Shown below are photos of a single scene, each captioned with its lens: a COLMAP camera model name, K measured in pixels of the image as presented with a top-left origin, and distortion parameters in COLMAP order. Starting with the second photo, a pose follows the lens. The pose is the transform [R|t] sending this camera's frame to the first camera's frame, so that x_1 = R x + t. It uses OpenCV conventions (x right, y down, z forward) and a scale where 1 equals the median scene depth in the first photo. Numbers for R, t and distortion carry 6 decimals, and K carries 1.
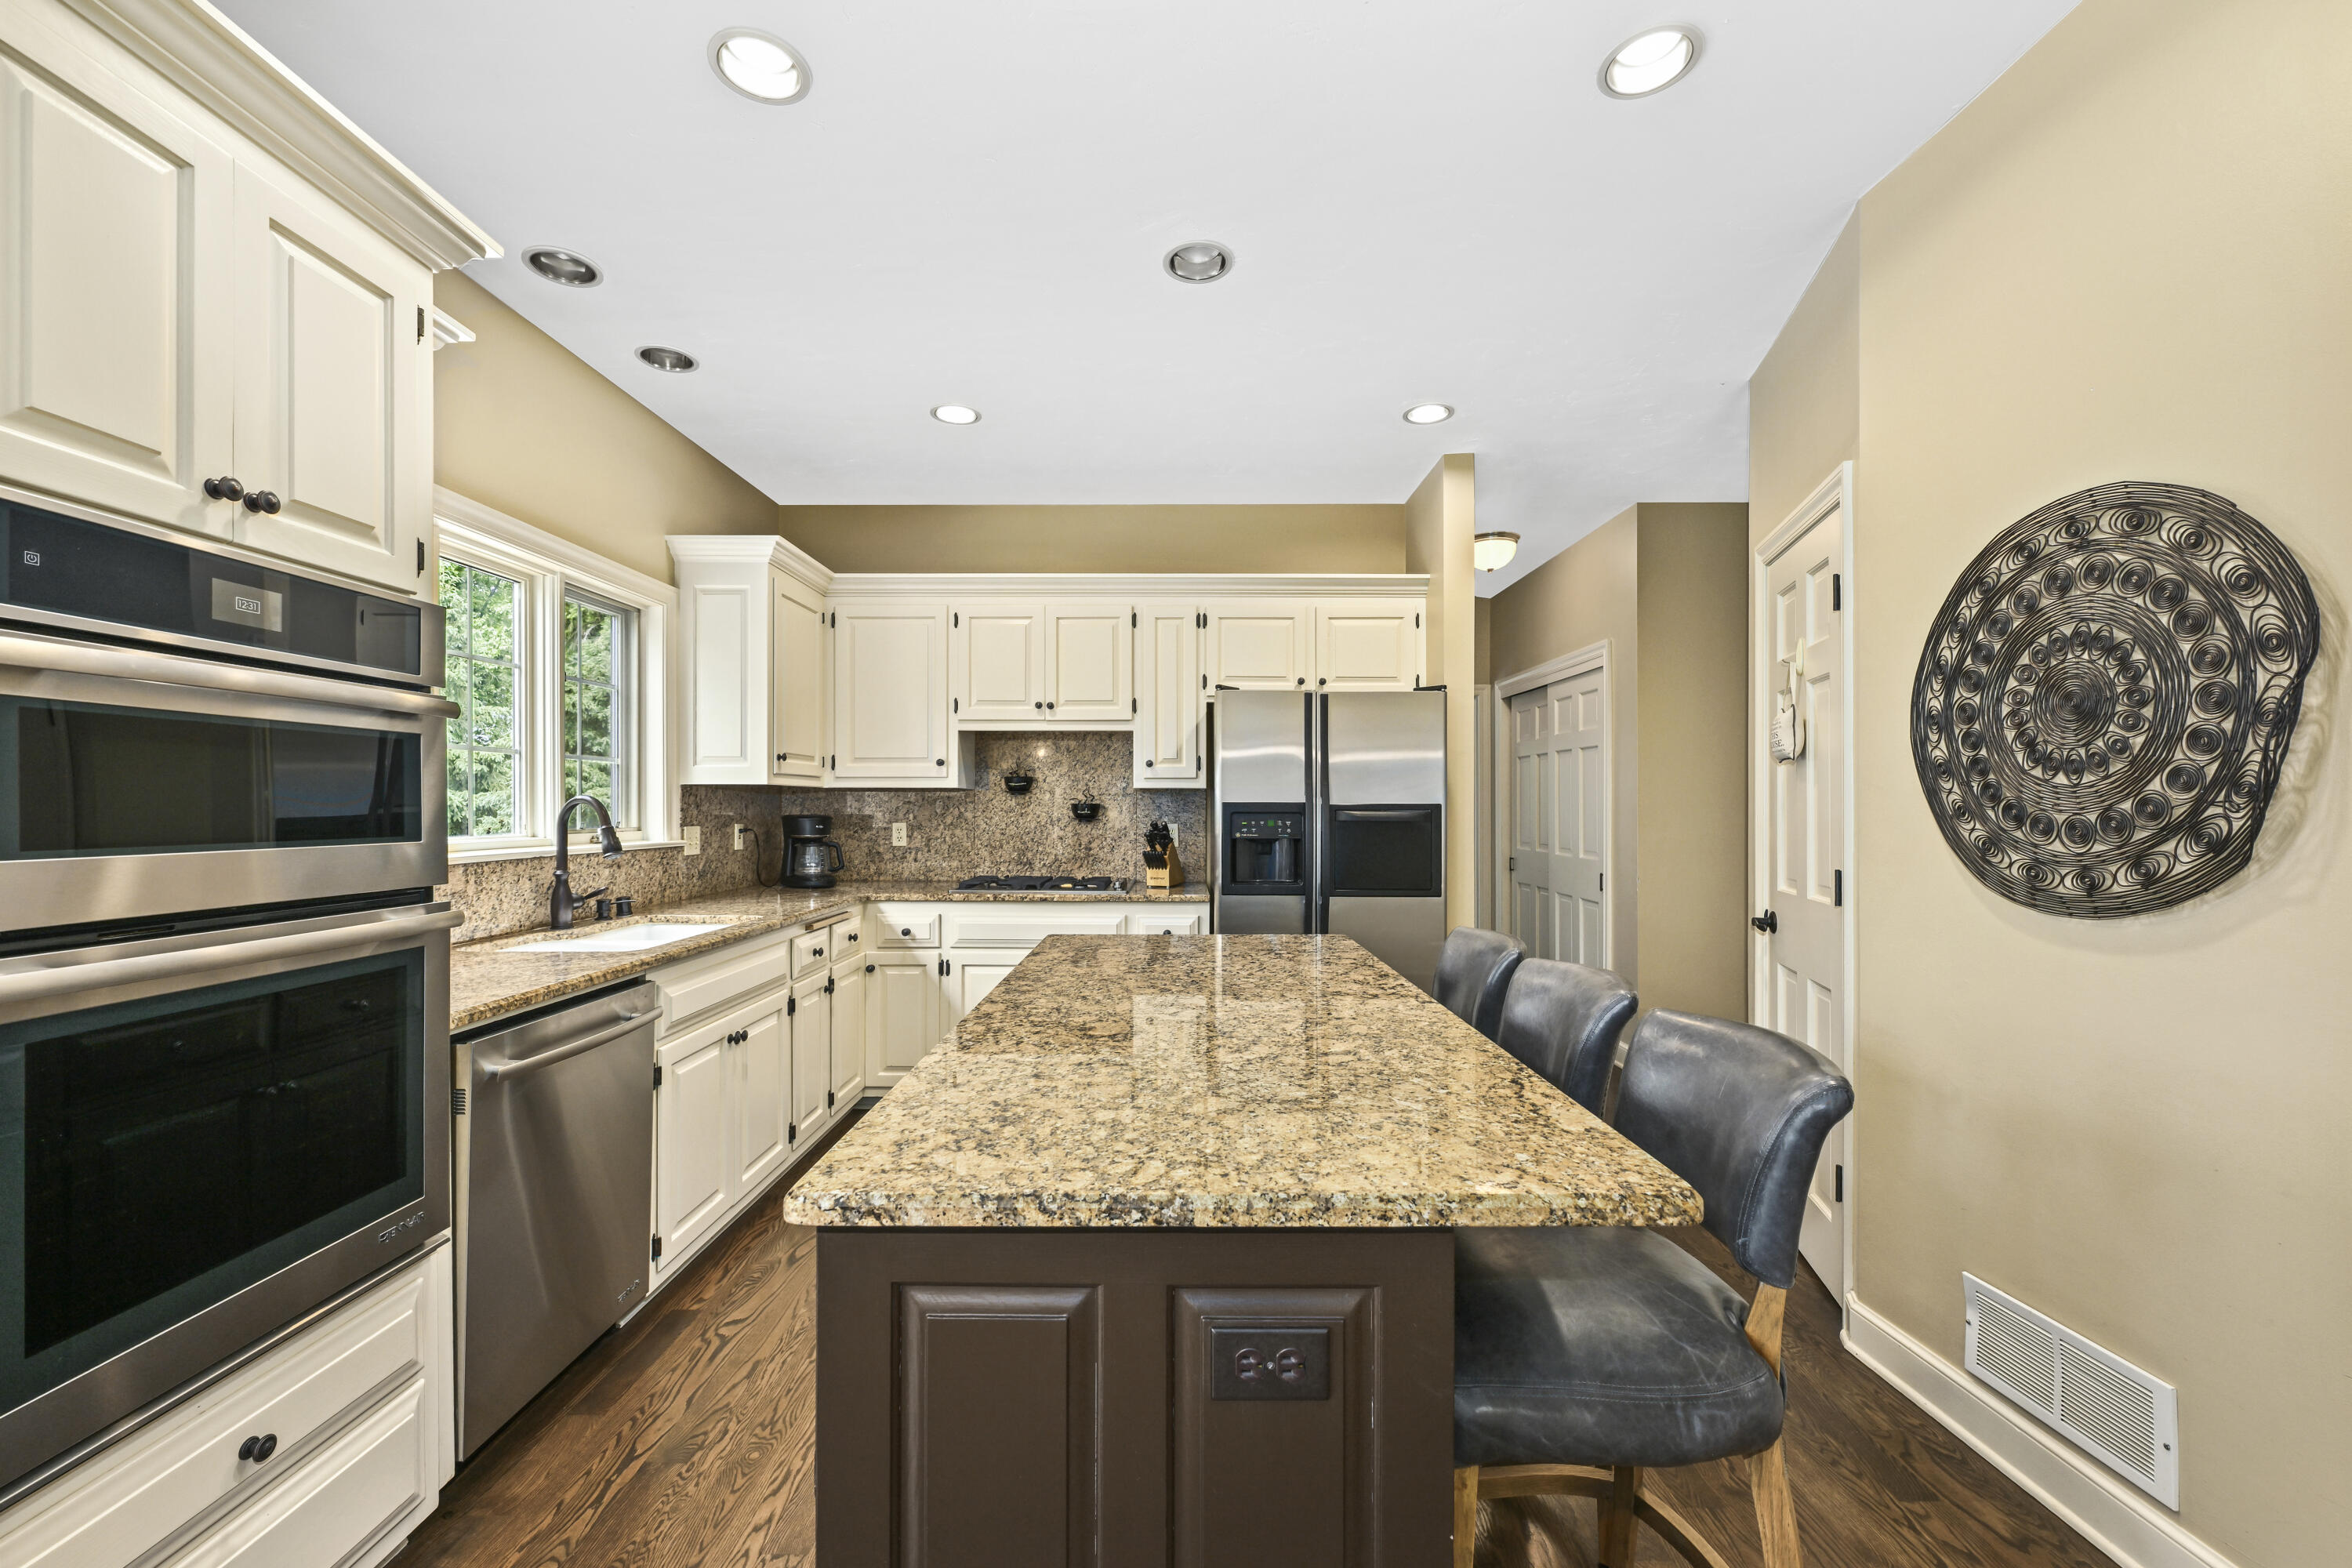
lens RADIAL K [[931.6, 0, 1176.4], [0, 931.6, 806.1], [0, 0, 1]] dist [0.000320, -0.000336]
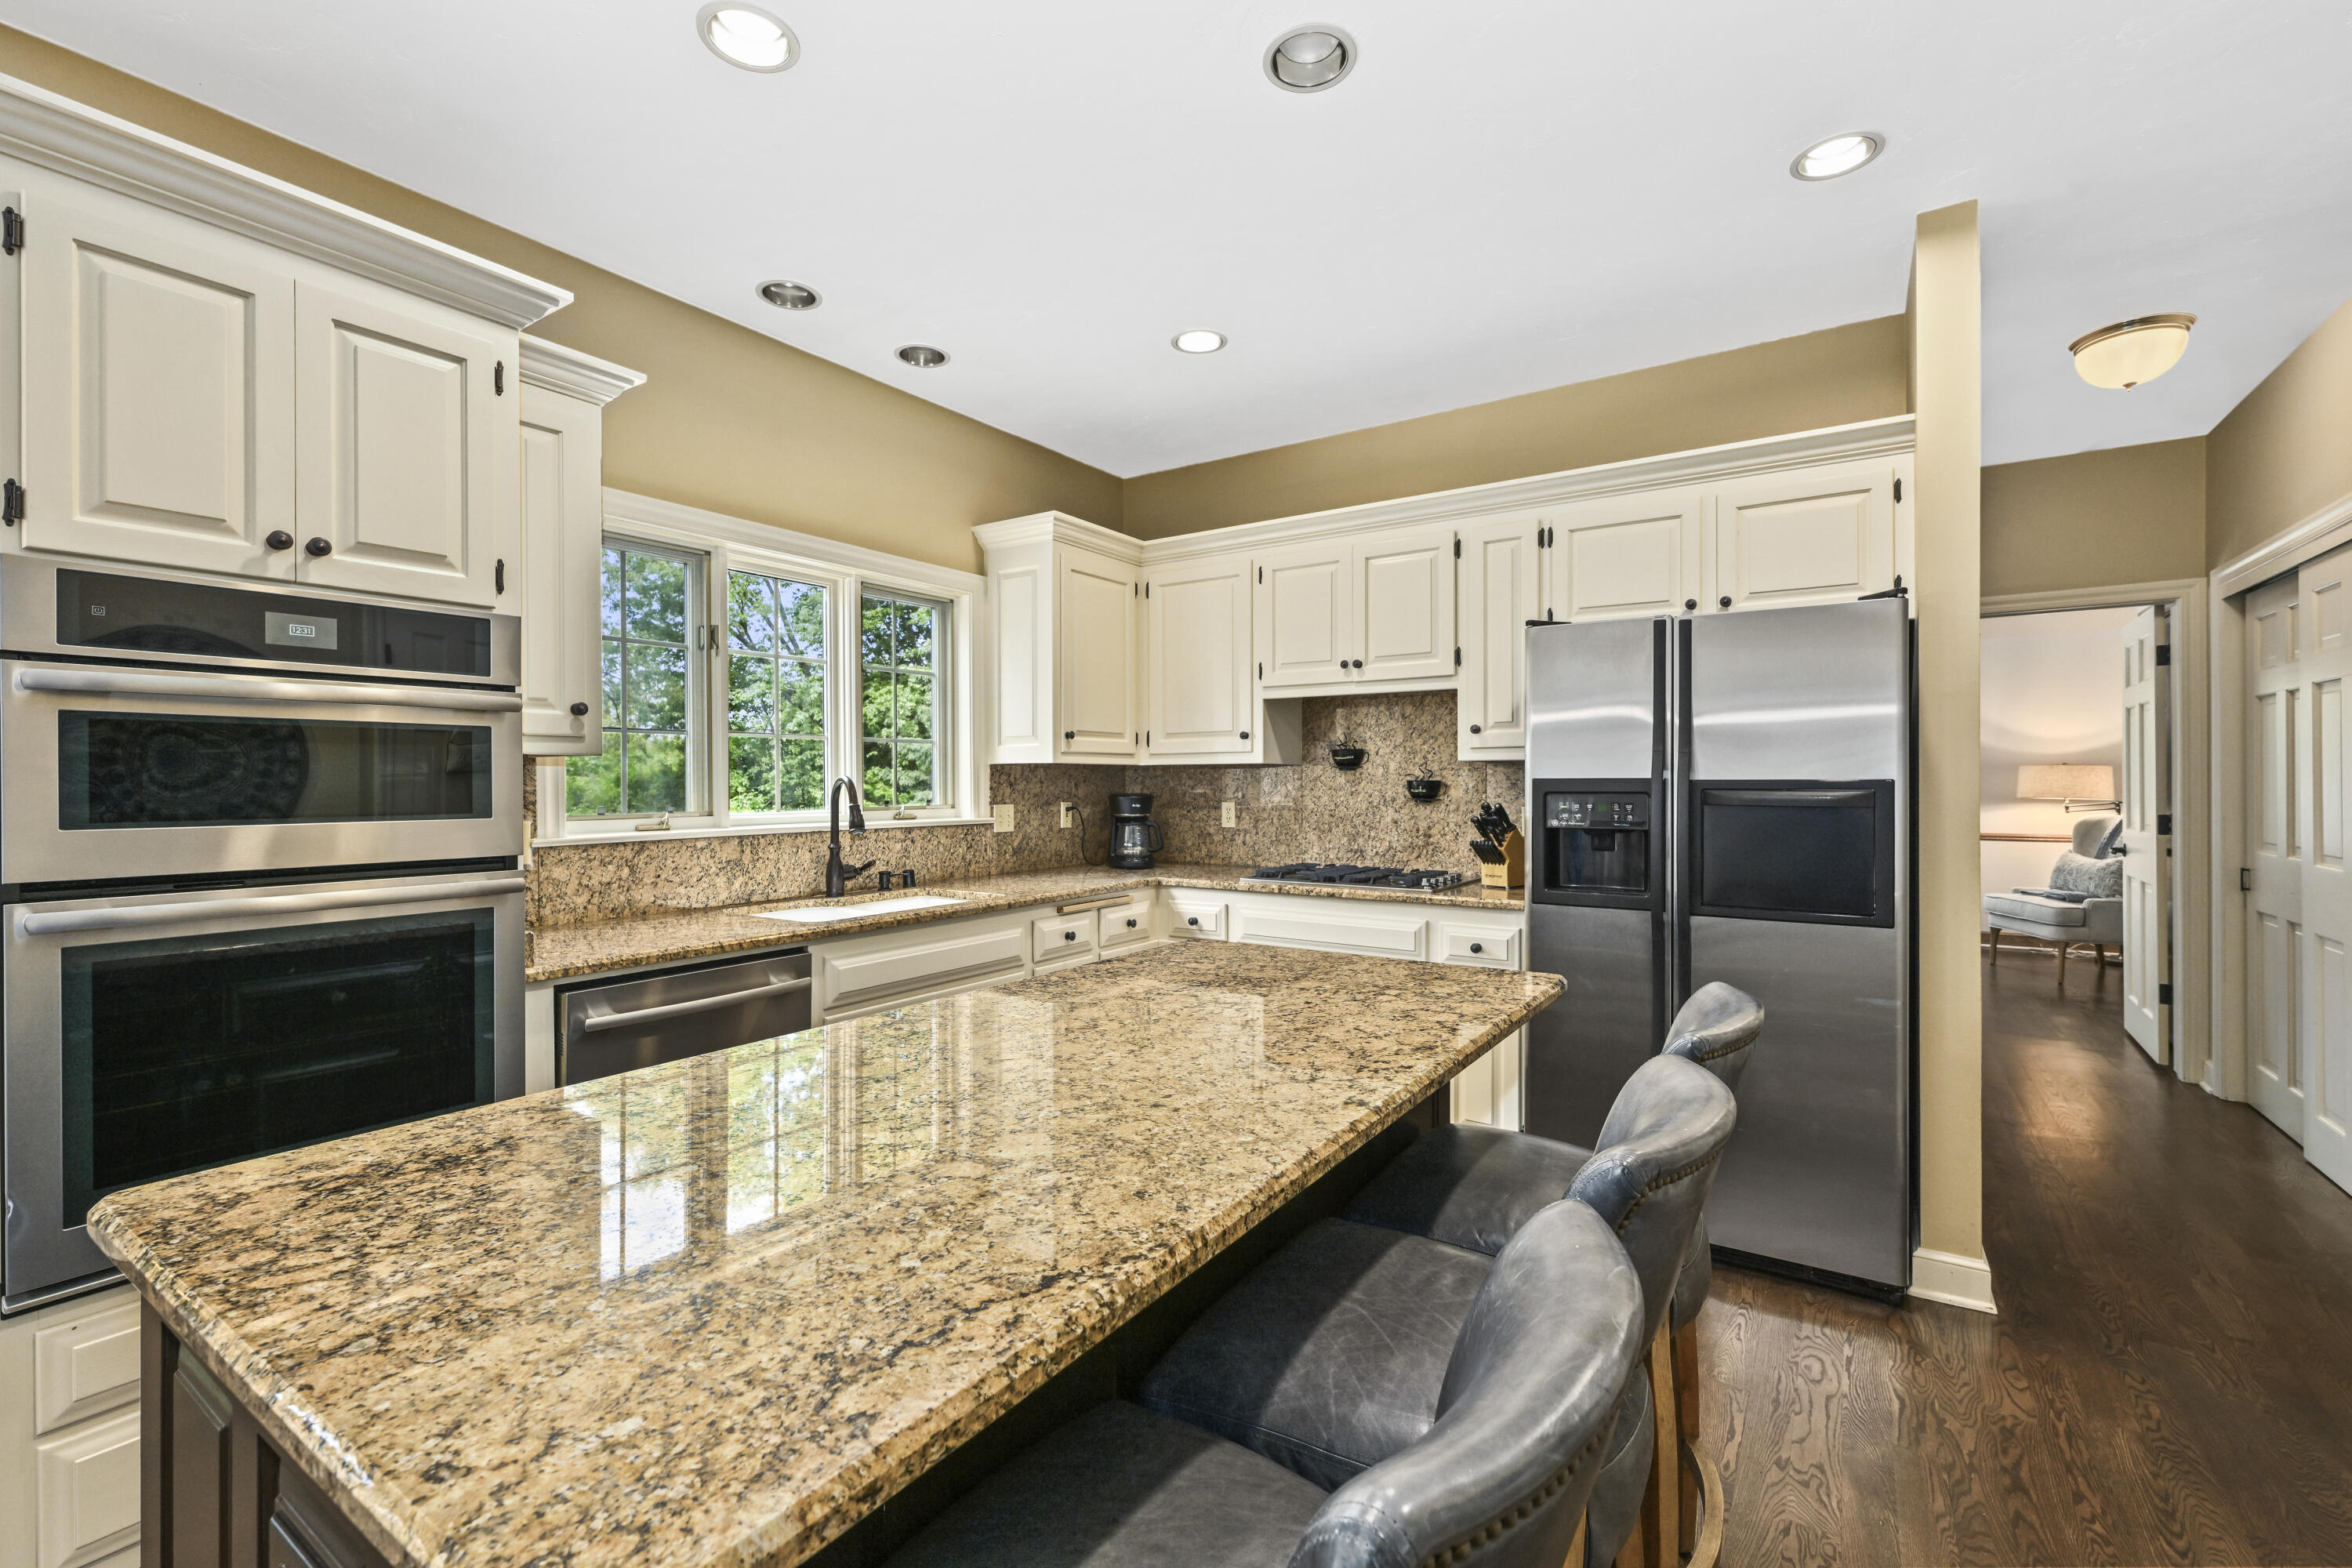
lens RADIAL K [[1001.3, 0, 1182.5], [0, 1001.3, 782.9], [0, 0, 1]] dist [-0.000443, 0.000044]
pose [[0.832936, -0.002416, -0.553364, 0.286286], [0.002990, 0.999996, 0.000136, -0.001735], [0.553361, -0.001768, 0.832939, 0.201495]]
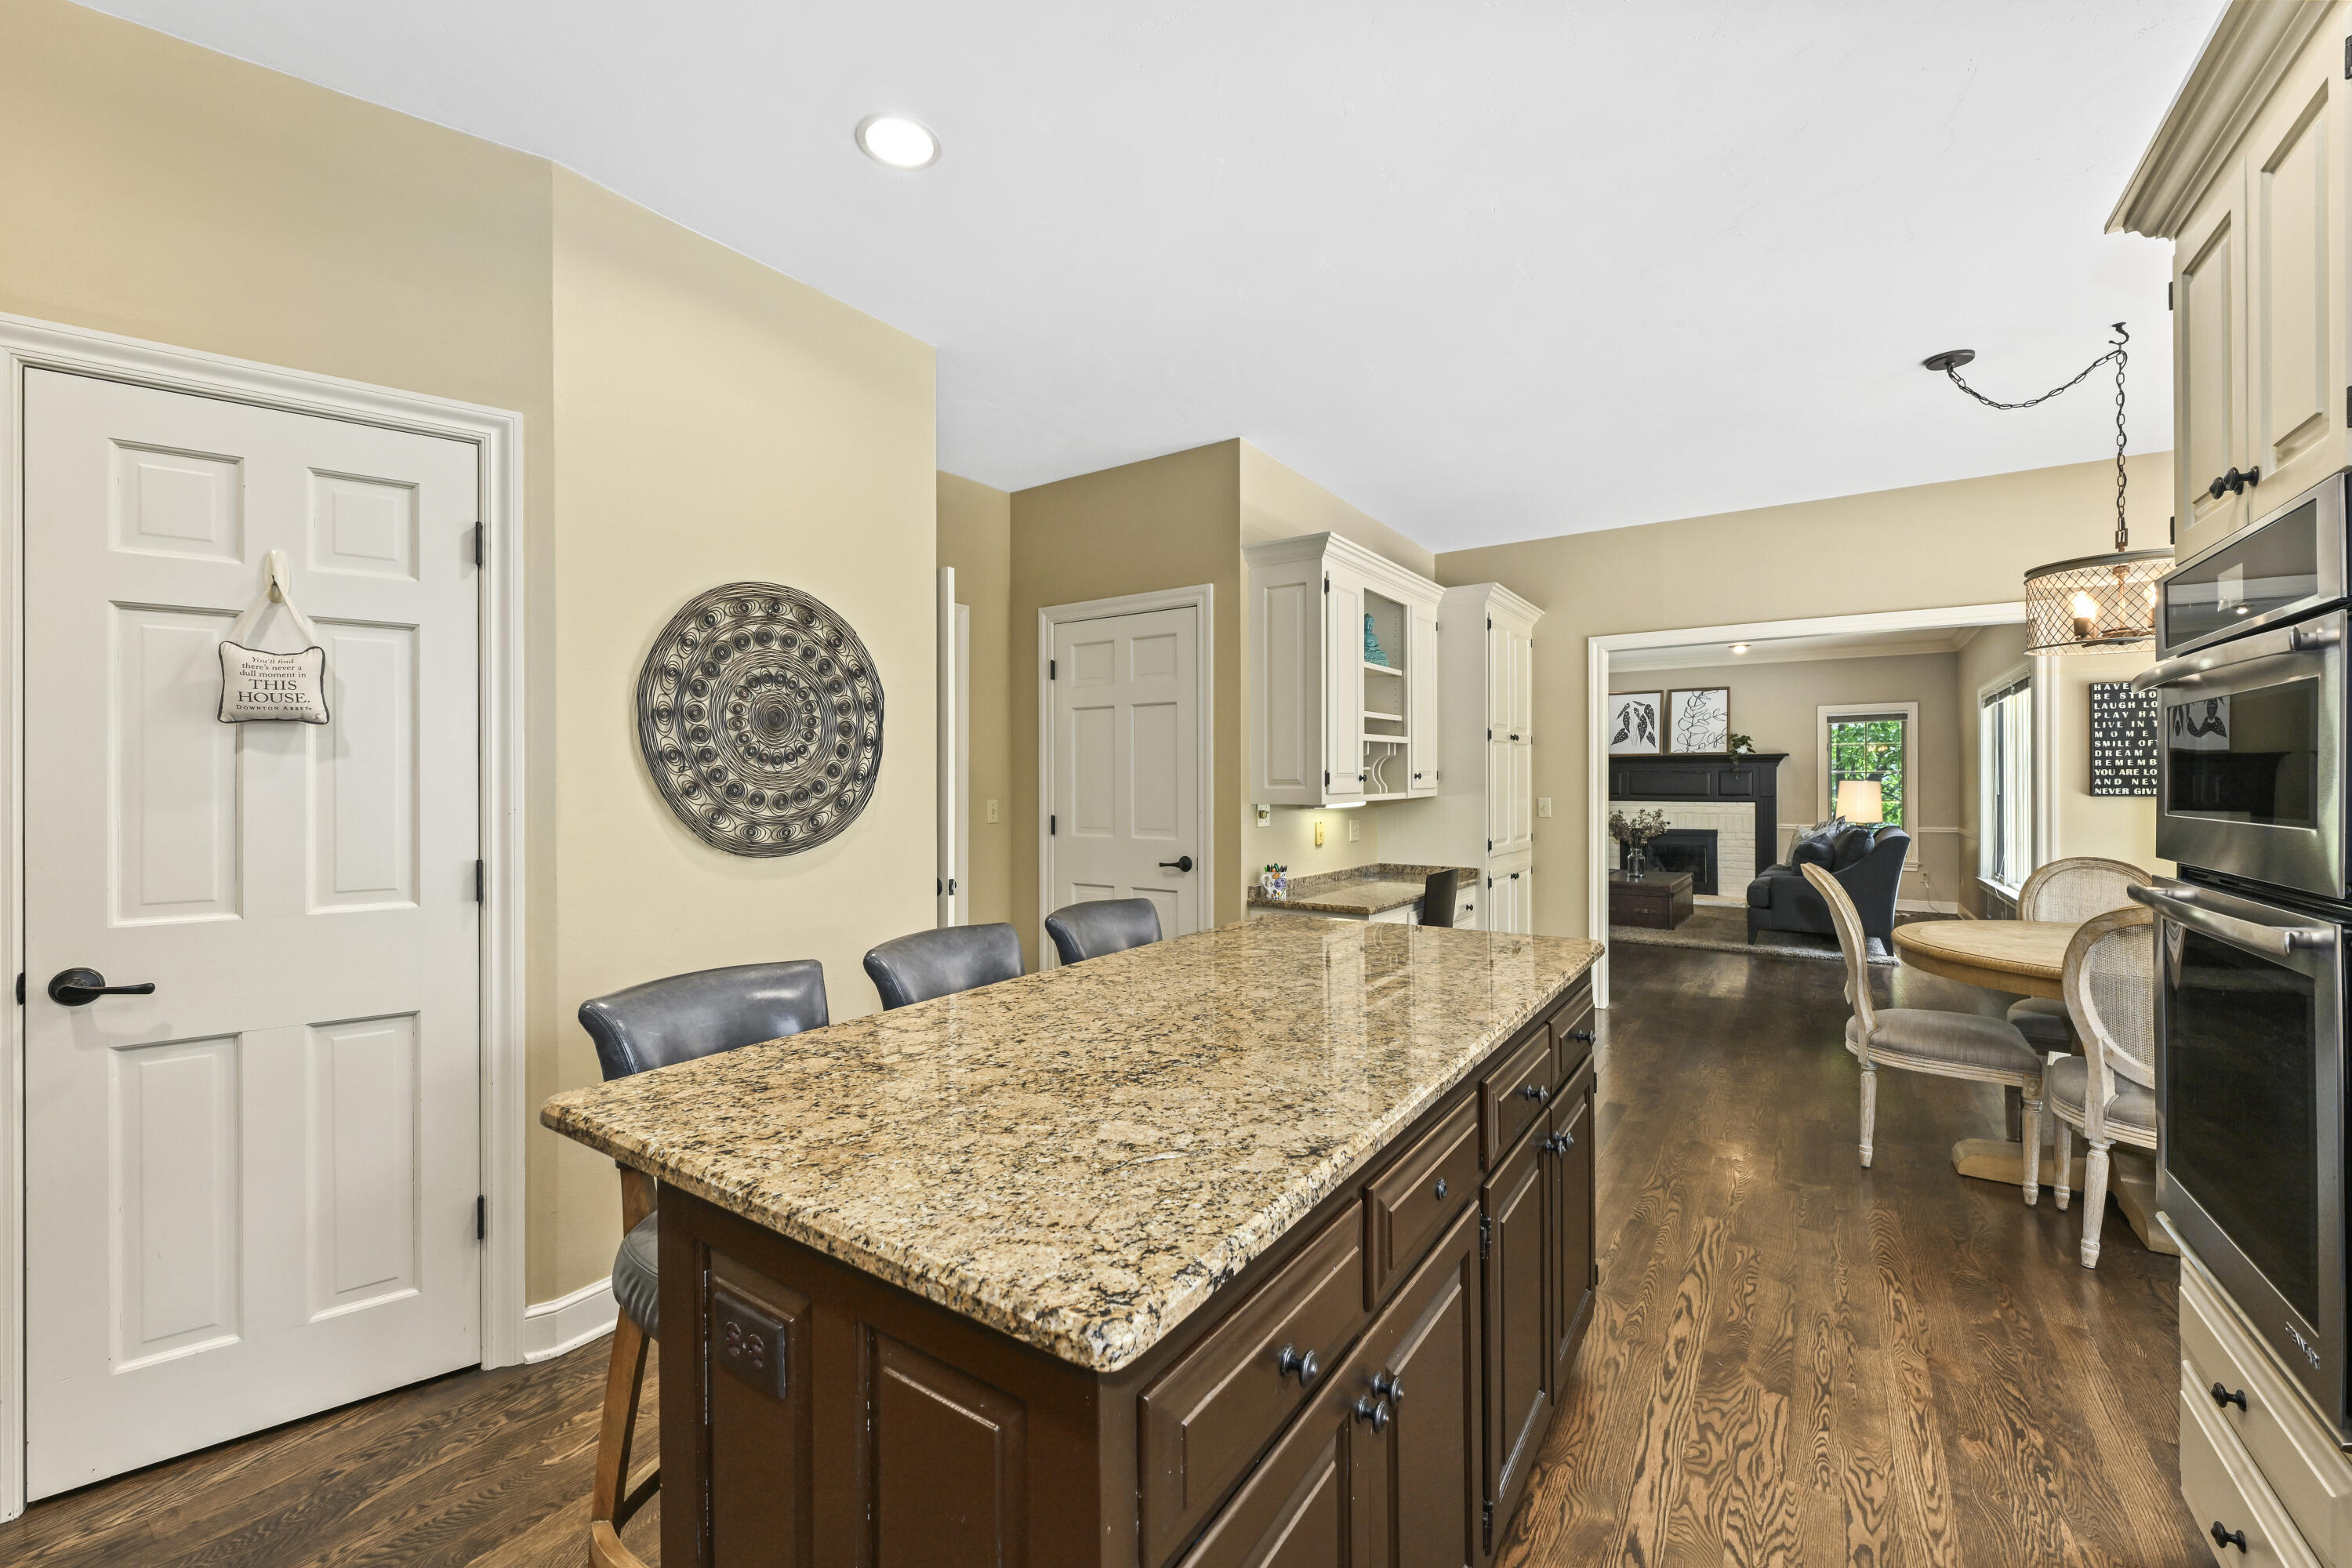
lens RADIAL K [[931.6, 0, 1179.9], [0, 931.6, 777.7], [0, 0, 1]] dist [0.000320, -0.000336]
pose [[-0.825638, 0.005491, 0.564174, -0.235038], [0.004506, 0.999985, -0.003139, -0.002709], [-0.564182, -0.000049, -0.825650, 0.962555]]
